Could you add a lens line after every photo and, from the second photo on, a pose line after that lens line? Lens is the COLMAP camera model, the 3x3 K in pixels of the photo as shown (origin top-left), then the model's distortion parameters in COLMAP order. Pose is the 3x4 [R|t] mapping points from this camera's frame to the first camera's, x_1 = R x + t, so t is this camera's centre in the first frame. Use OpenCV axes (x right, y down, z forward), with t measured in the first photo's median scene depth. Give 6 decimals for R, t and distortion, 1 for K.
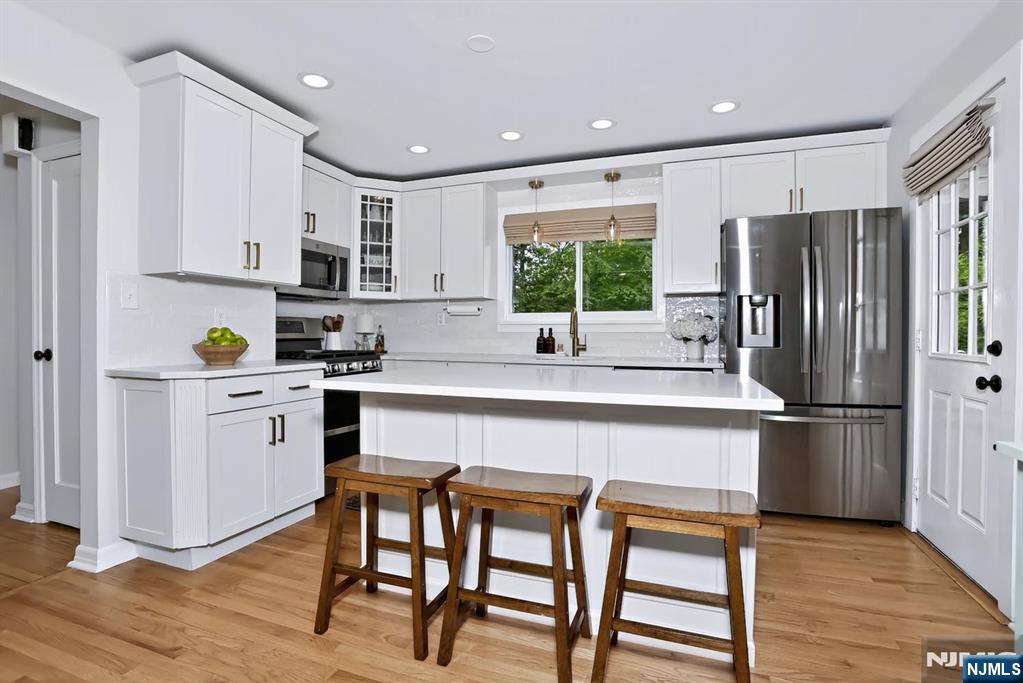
lens RADIAL K [[515.7, 0, 515.1], [0, 515.7, 339.0], [0, 0, 1]] dist [-0.054690, 0.016194]
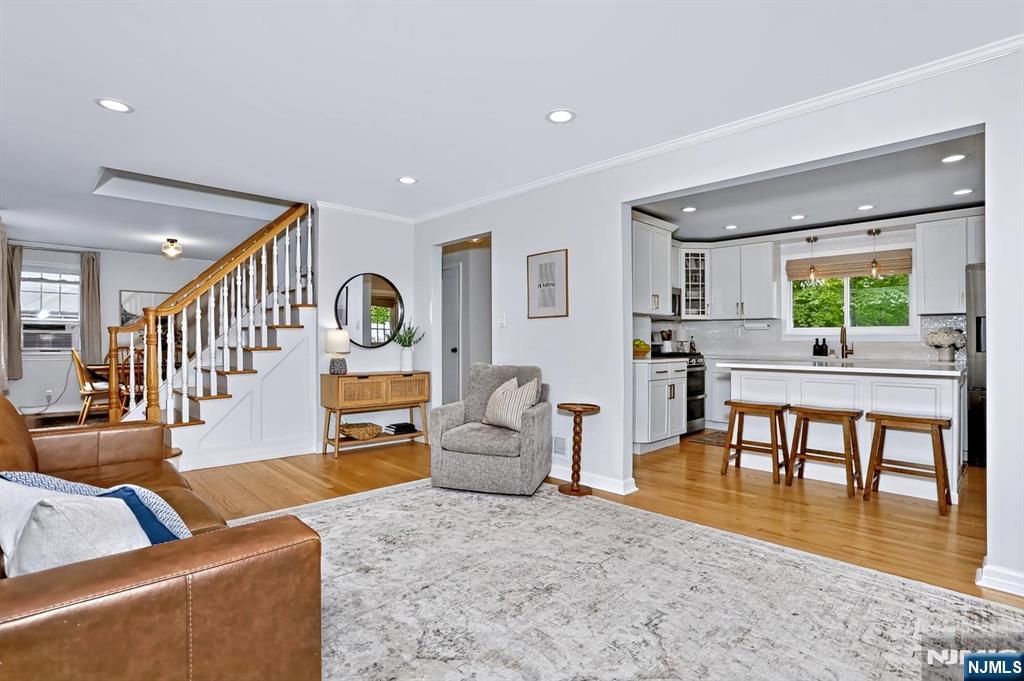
lens RADIAL K [[516.2, 0, 502.9], [0, 516.2, 335.7], [0, 0, 1]] dist [-0.054690, 0.016194]
pose [[0.900212, -0.001797, -0.435447, -0.122622], [-0.005981, 0.999846, -0.016492, 0.000291], [0.435410, 0.017451, 0.900063, -0.659753]]
